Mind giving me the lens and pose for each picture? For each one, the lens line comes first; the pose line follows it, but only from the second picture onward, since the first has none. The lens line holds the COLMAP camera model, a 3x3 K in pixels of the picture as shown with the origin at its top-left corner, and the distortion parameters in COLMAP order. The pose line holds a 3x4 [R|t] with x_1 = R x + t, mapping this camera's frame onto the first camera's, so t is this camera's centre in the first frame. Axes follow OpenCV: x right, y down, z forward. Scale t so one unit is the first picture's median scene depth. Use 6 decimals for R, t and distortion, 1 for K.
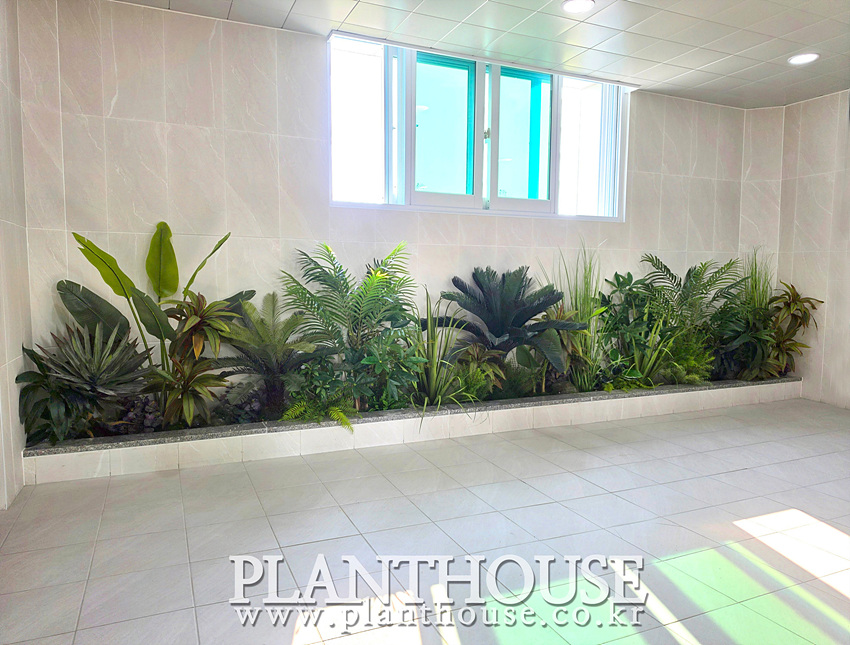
lens RADIAL K [[620.6, 0, 447.9], [0, 620.6, 329.9], [0, 0, 1]] dist [0.013064, -0.040664]
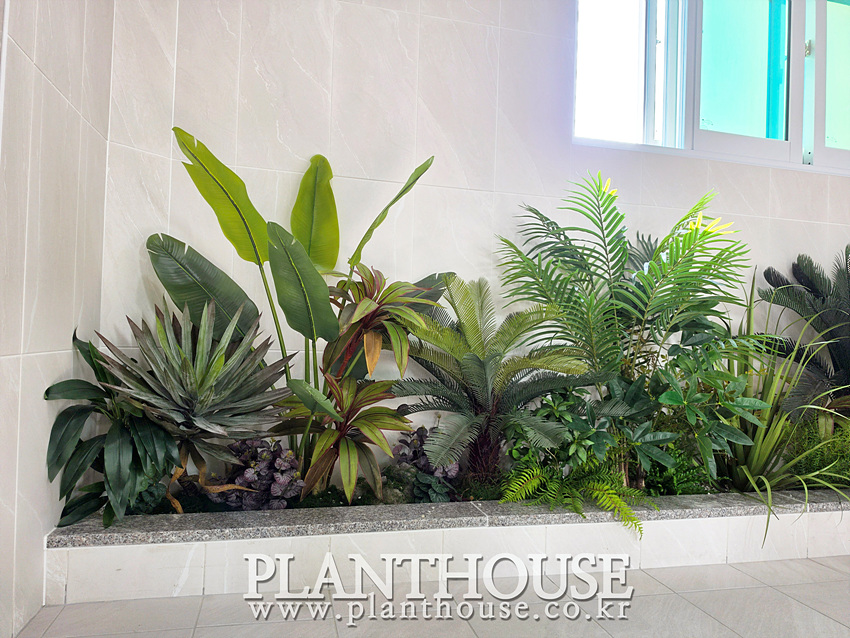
lens RADIAL K [[614.4, 0, 423.3], [0, 614.4, 322.5], [0, 0, 1]] dist [0.031623, -0.041951]
pose [[0.978766, 0.020595, -0.203943, -0.231734], [-0.042649, 0.993627, -0.104341, 0.050128], [0.200494, 0.110823, 0.973407, 0.447036]]
